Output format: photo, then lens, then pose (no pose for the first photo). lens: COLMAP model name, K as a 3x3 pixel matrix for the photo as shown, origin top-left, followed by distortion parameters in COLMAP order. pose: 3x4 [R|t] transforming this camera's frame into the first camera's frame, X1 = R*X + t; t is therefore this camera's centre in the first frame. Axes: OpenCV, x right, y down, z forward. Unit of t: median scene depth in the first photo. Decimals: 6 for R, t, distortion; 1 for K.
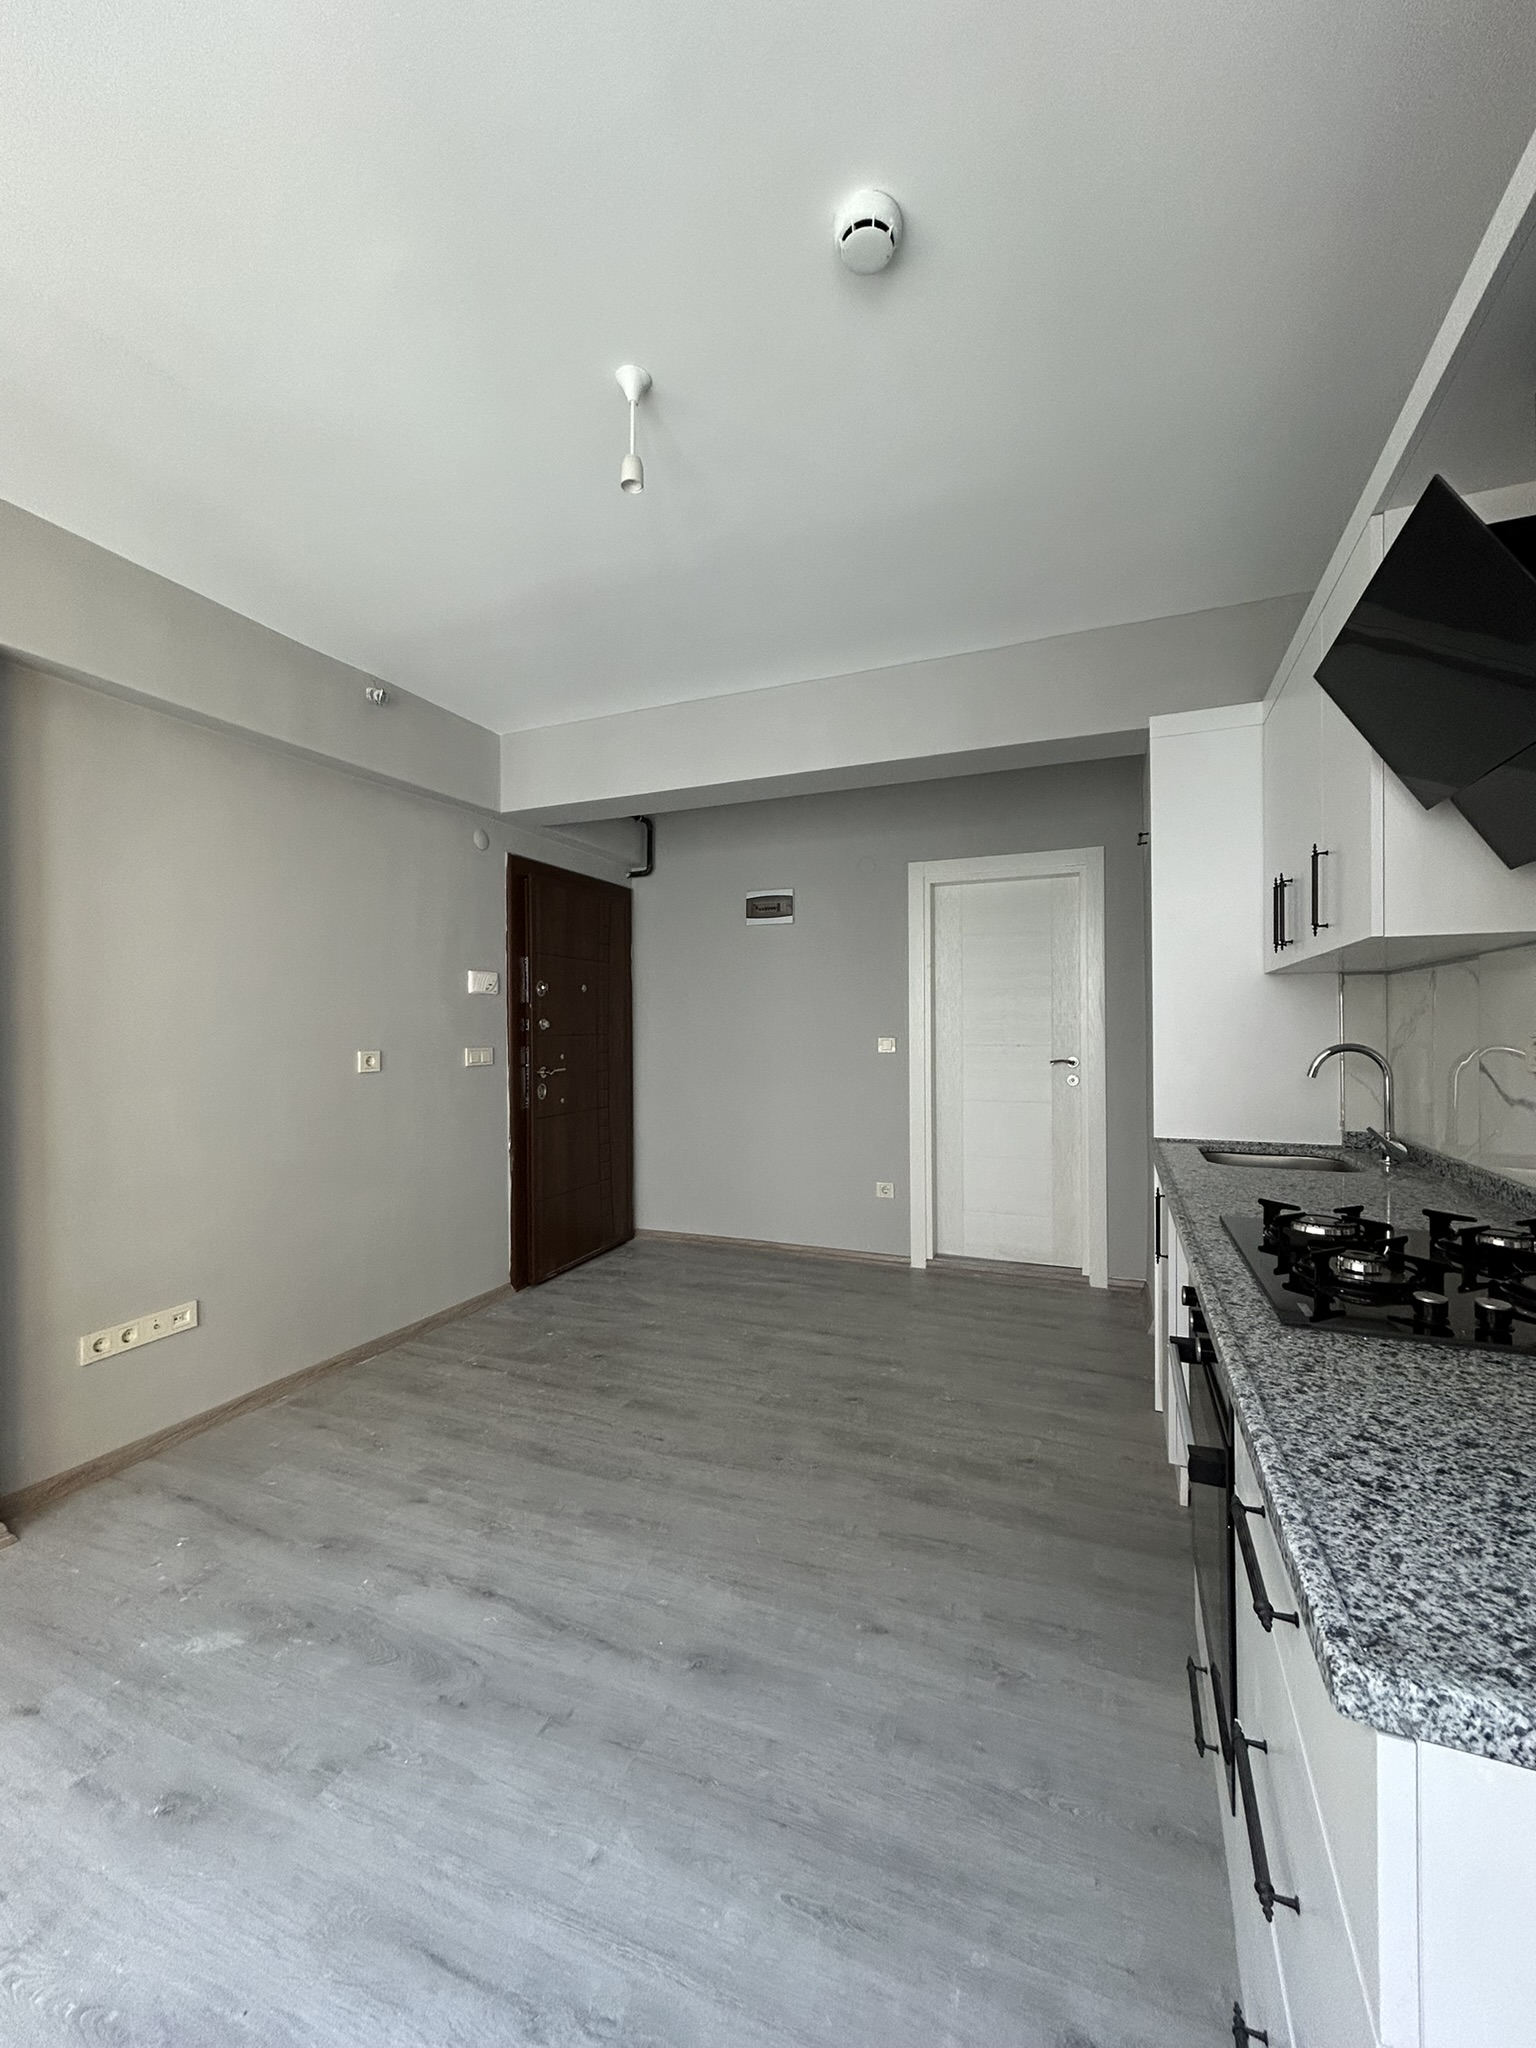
lens RADIAL K [[824.0, 0, 770.2], [0, 824.0, 1020.9], [0, 0, 1]] dist [-0.002072, 0.000798]
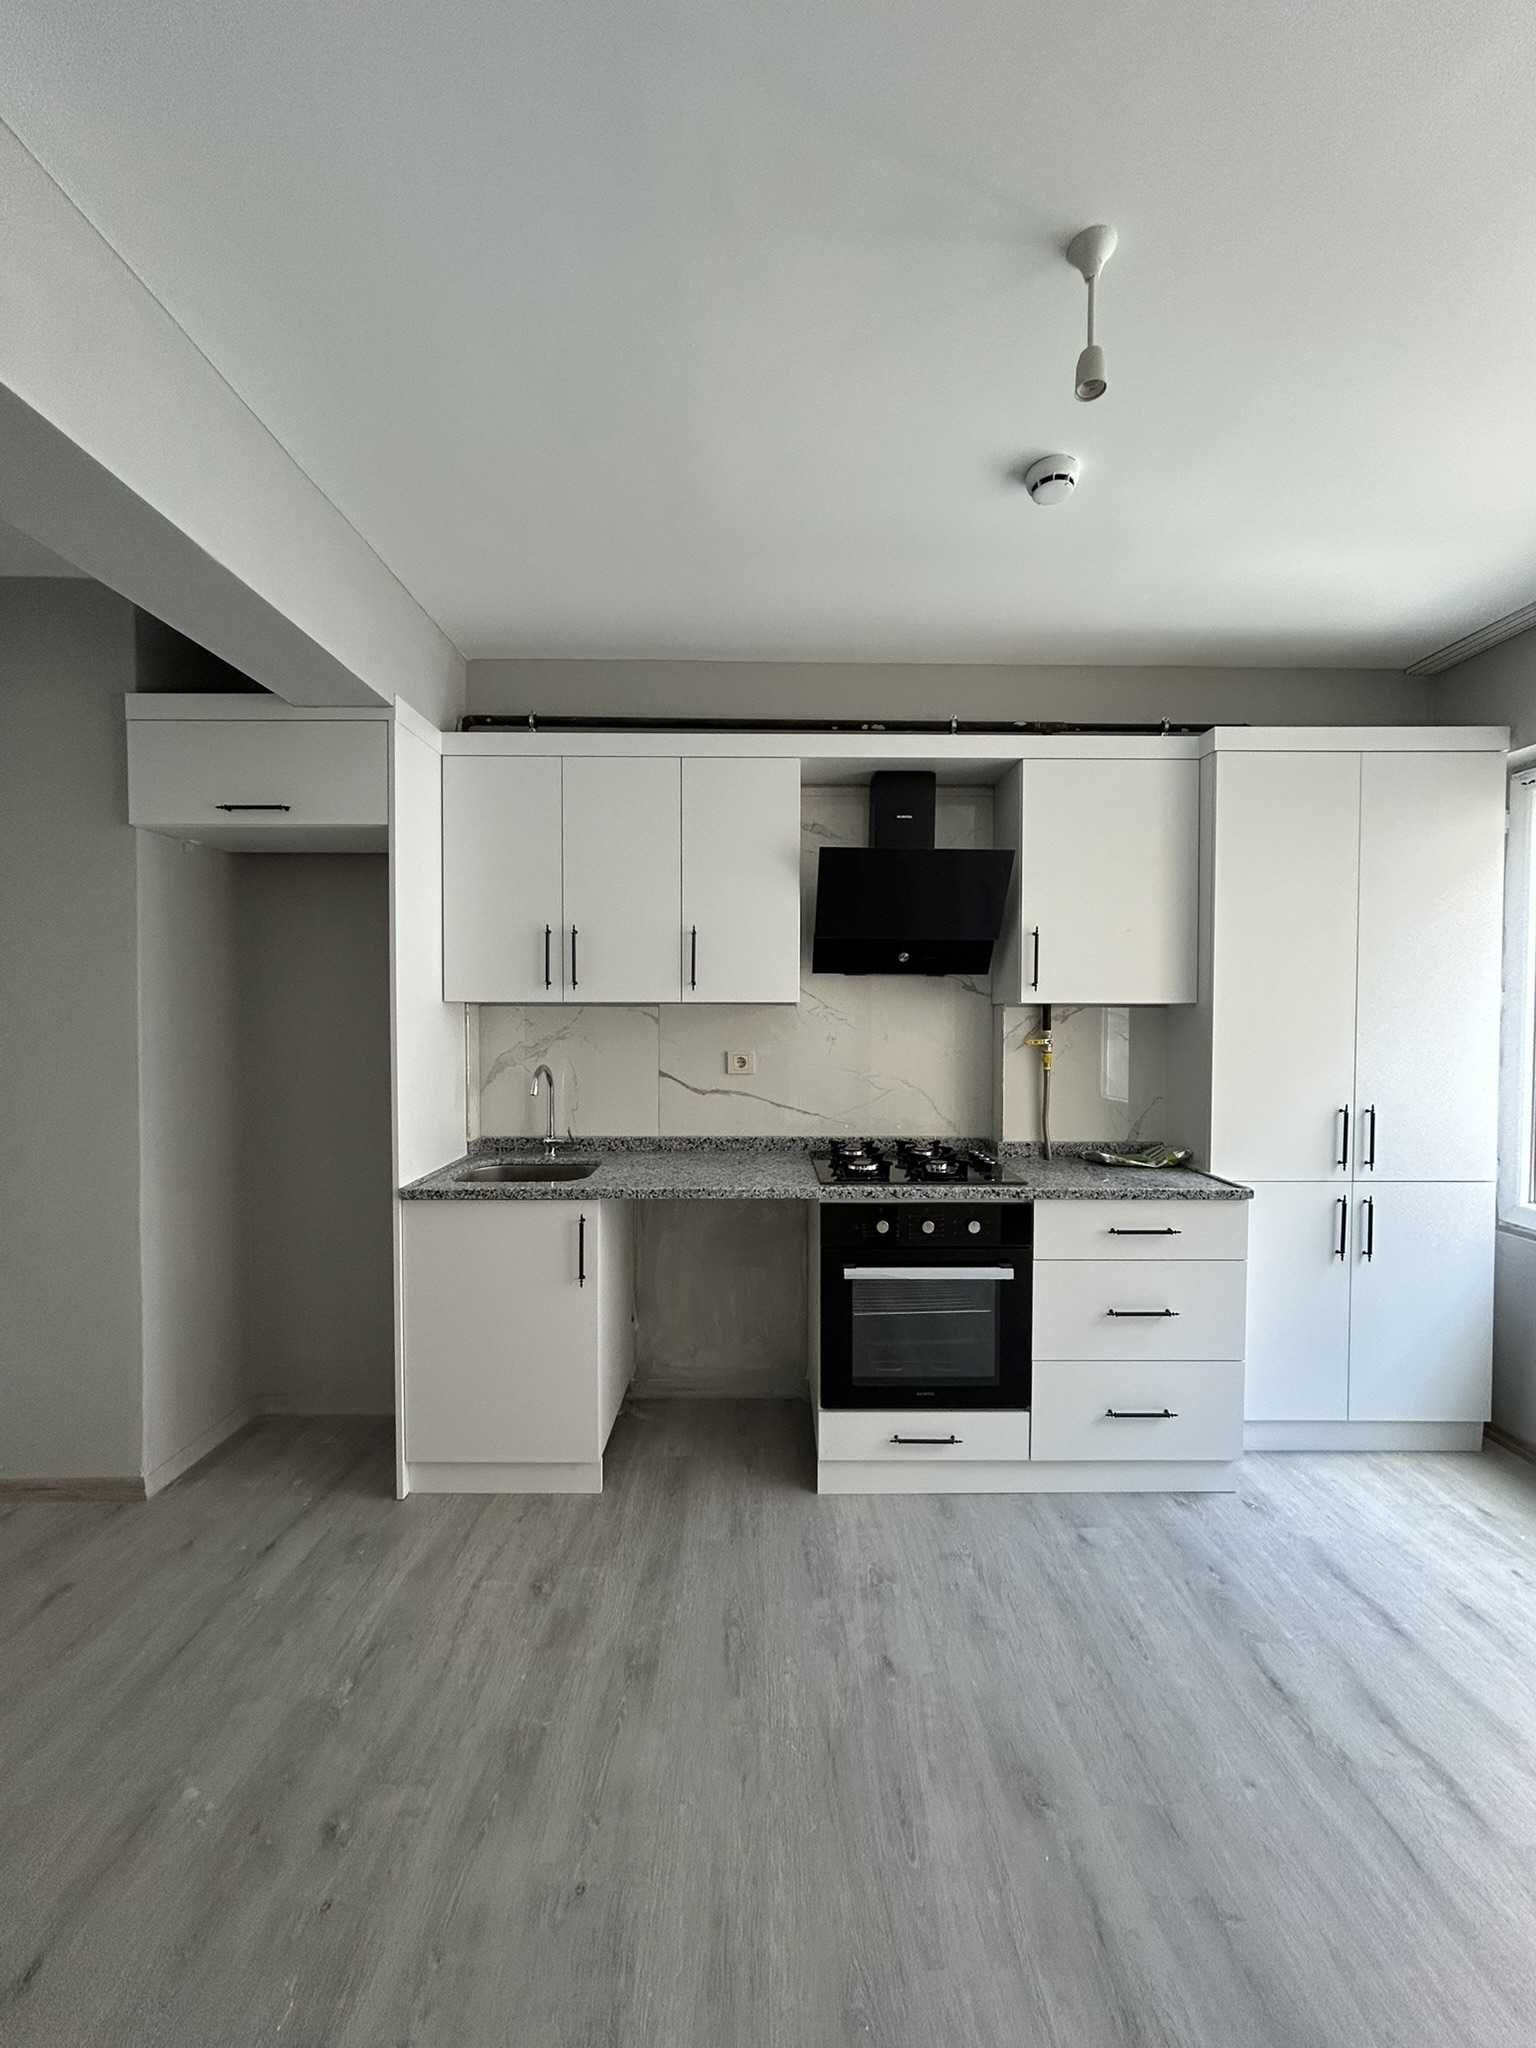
lens RADIAL K [[818.5, 0, 768.0], [0, 818.5, 1024.0], [0, 0, 1]] dist [-0.001377, 0.000104]
pose [[-0.390318, -0.018160, 0.920501, -0.469760], [-0.009932, 0.999830, 0.015514, -0.046765], [-0.920626, -0.003088, -0.390432, 0.981001]]
